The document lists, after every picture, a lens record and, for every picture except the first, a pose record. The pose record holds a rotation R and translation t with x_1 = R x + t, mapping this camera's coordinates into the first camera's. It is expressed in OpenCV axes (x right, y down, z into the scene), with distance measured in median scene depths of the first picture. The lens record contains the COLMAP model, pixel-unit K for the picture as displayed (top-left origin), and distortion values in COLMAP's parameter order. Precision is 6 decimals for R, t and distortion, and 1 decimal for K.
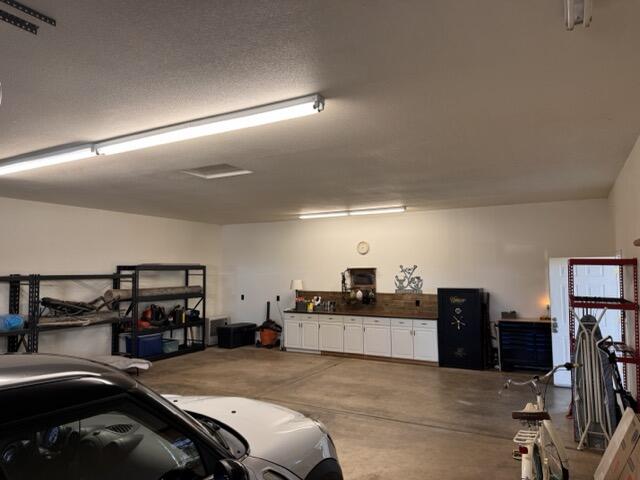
lens RADIAL K [[446.0, 0, 318.4], [0, 446.0, 243.2], [0, 0, 1]] dist [0.075259, -0.087710]
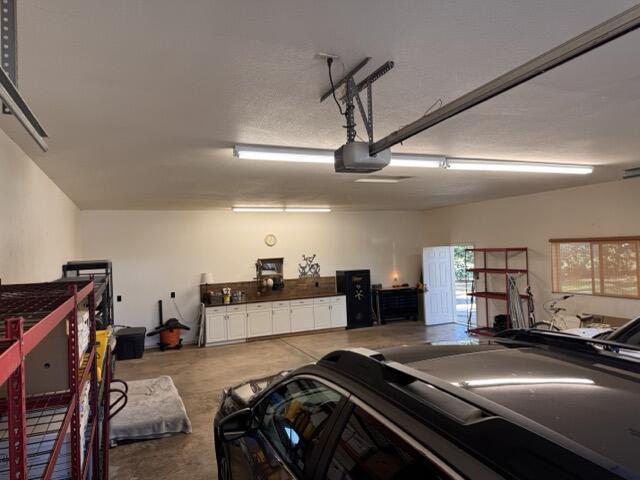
lens RADIAL K [[446.0, 0, 321.8], [0, 446.0, 234.9], [0, 0, 1]] dist [0.075259, -0.087710]
pose [[0.607105, 0.012288, 0.794527, -0.768057], [-0.015423, 0.999874, -0.003679, -0.000308], [-0.794472, -0.010020, 0.607218, 0.242878]]
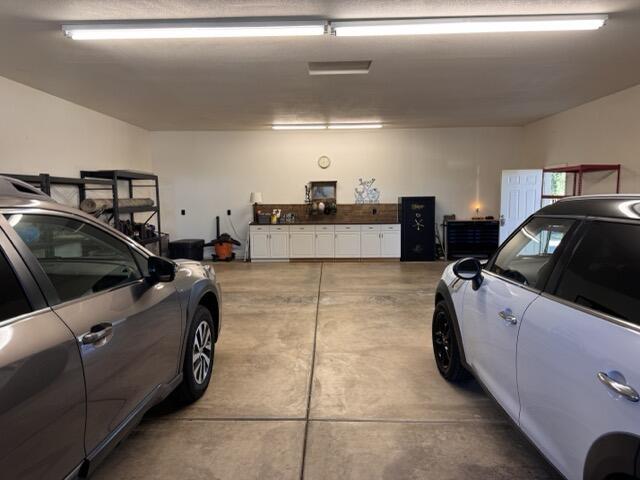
lens RADIAL K [[446.0, 0, 316.6], [0, 446.0, 246.5], [0, 0, 1]] dist [0.075259, -0.087710]
pose [[0.886184, -0.051223, 0.460493, -0.451312], [-0.025557, 0.986953, 0.158967, 0.044423], [-0.462628, -0.152643, 0.873313, 0.054298]]
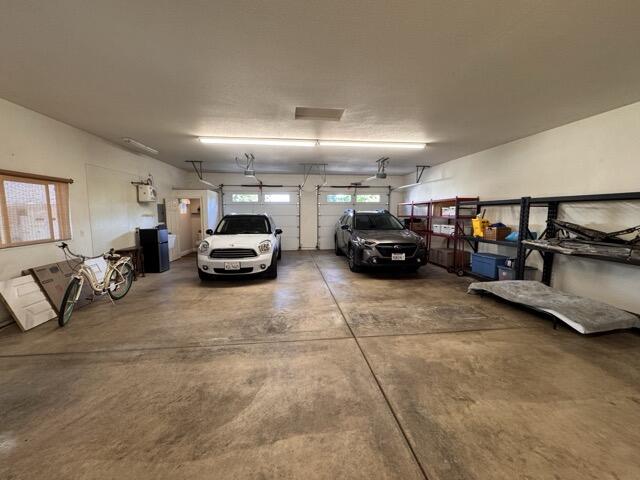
lens RADIAL K [[257.4, 0, 319.8], [0, 257.4, 239.4], [0, 0, 1]] dist [-0.002382, -0.000012]
pose [[-0.810458, 0.067814, -0.581859, 0.132906], [0.035238, 0.997122, 0.067130, 0.088725], [0.584736, 0.033903, -0.810515, 0.960326]]
